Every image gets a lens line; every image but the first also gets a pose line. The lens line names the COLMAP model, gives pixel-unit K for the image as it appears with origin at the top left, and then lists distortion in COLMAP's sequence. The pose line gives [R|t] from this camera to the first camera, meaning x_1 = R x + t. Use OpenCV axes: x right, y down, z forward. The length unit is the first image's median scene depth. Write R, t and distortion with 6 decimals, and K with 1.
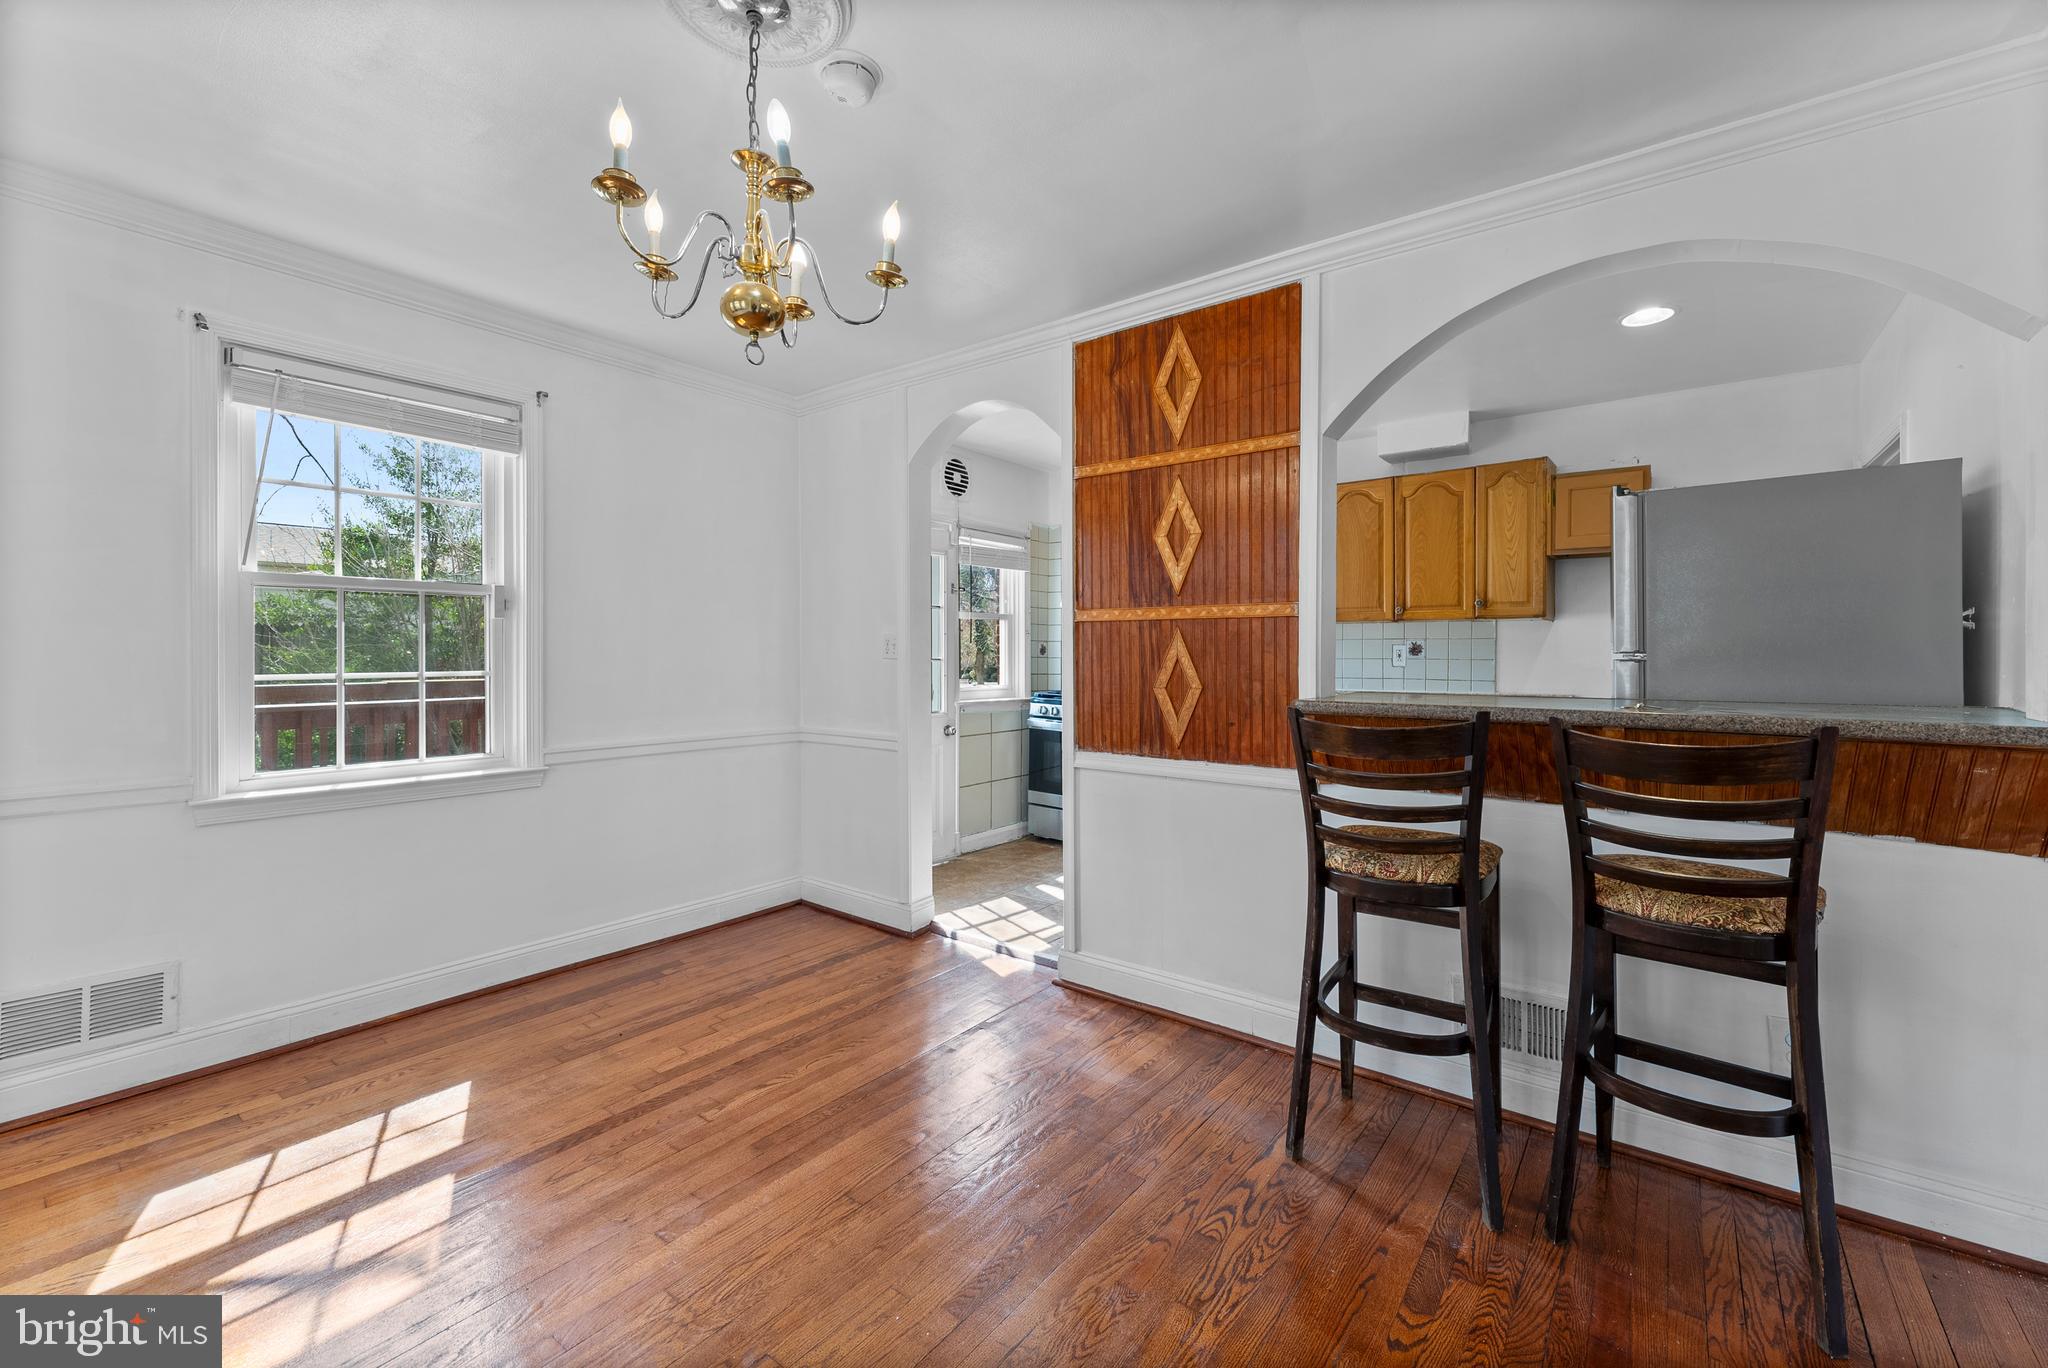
lens RADIAL K [[822.0, 0, 1026.4], [0, 822.0, 655.1], [0, 0, 1]] dist [0.001832, 0.000299]
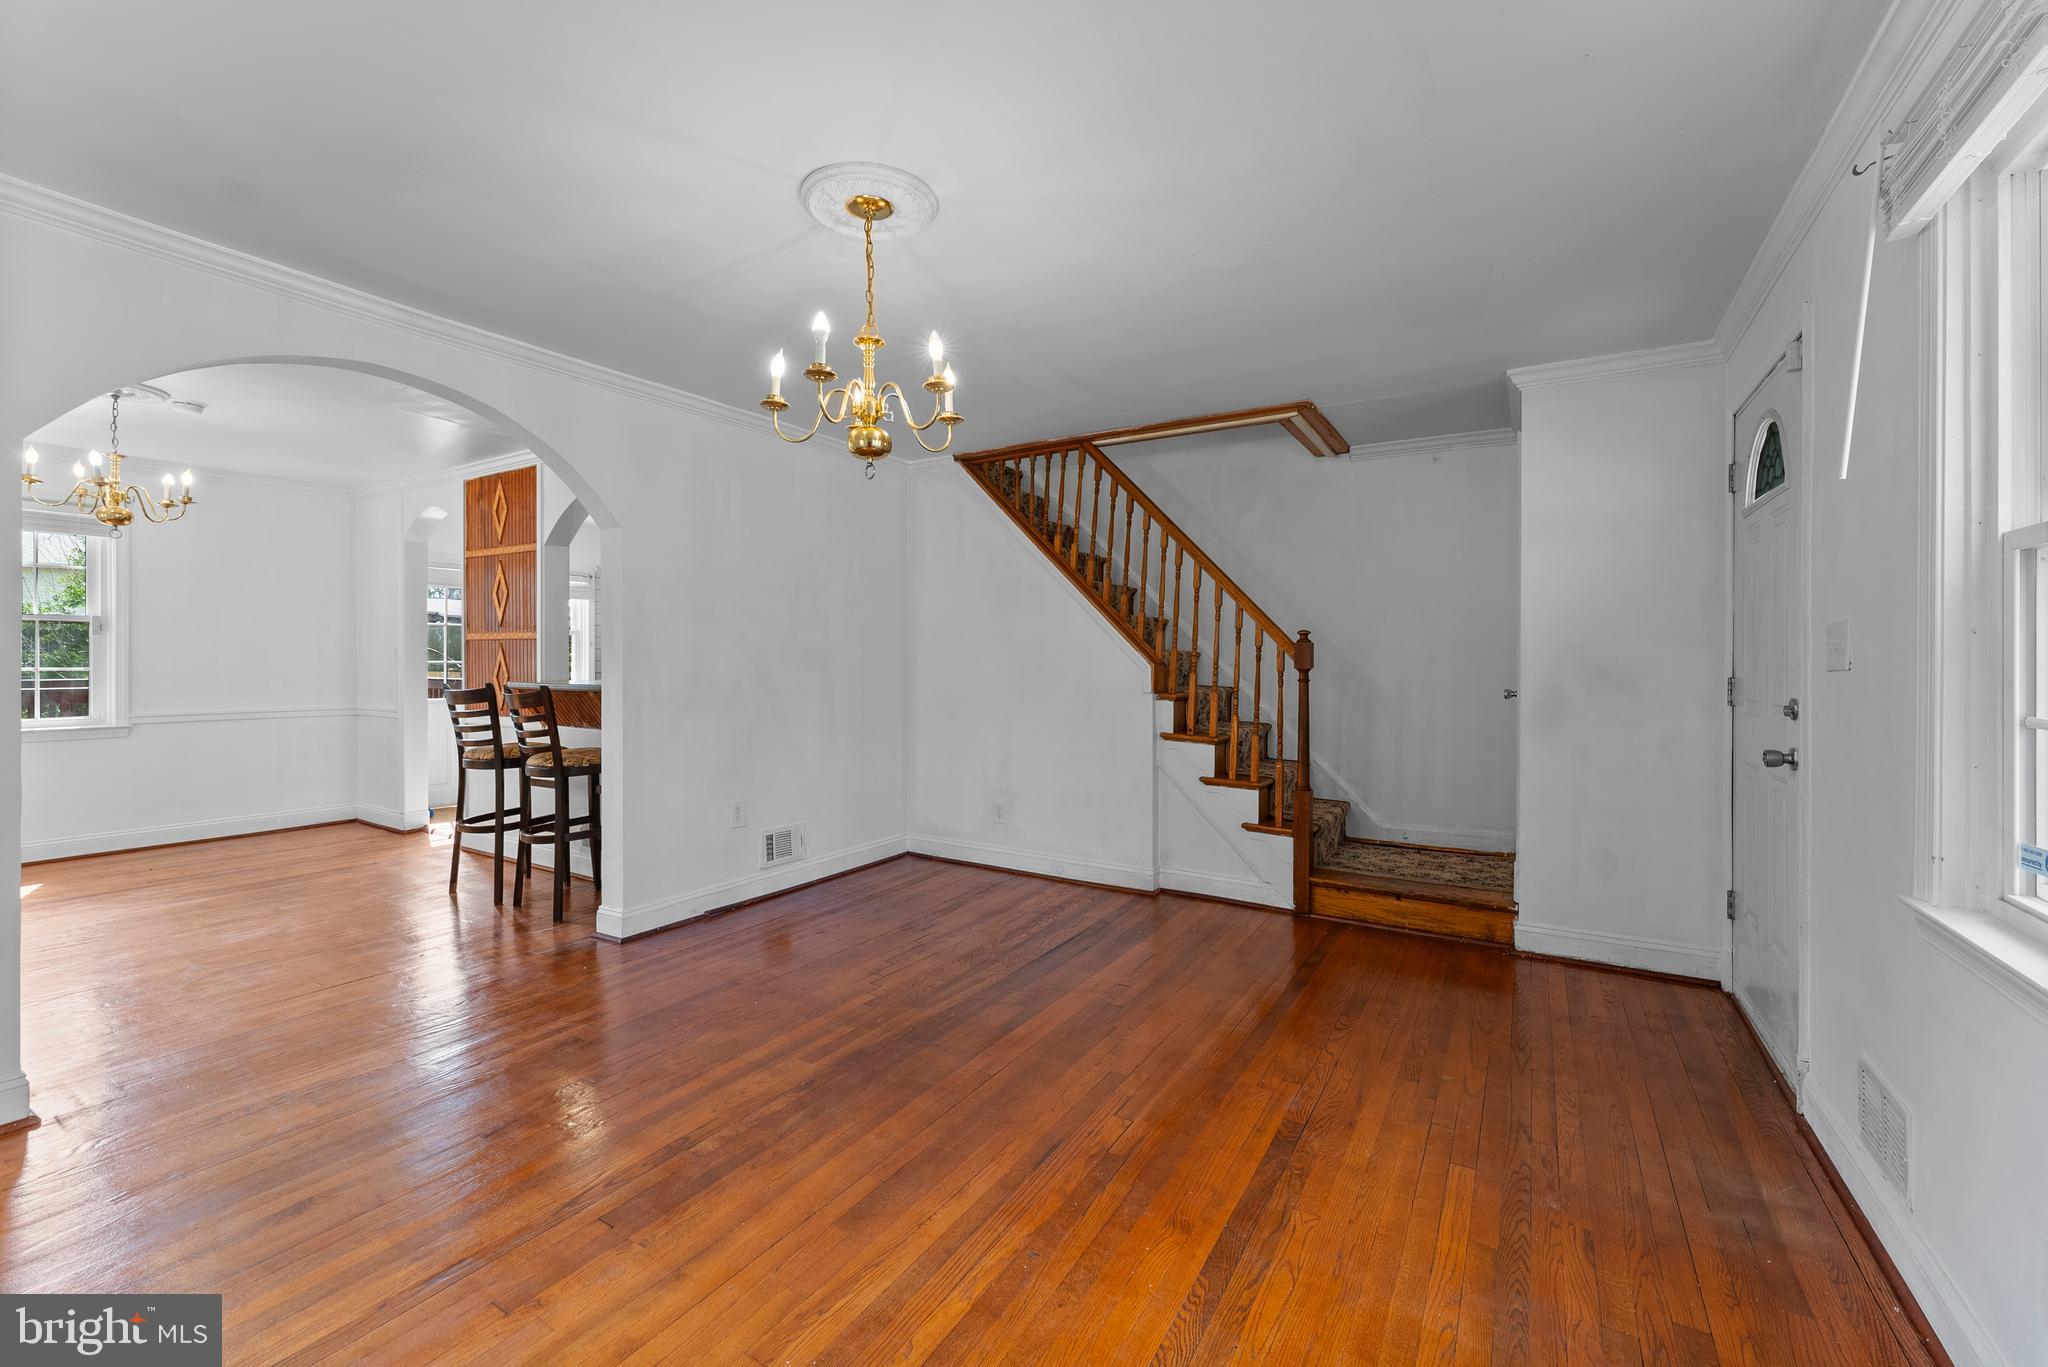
lens RADIAL K [[817.8, 0, 1007.5], [0, 817.8, 663.3], [0, 0, 1]] dist [0.001206, 0.000227]
pose [[0.994755, 0.001236, 0.102277, 1.136362], [-0.001661, 0.999990, 0.004069, -0.000004], [-0.102271, -0.004218, 0.994748, -0.939824]]
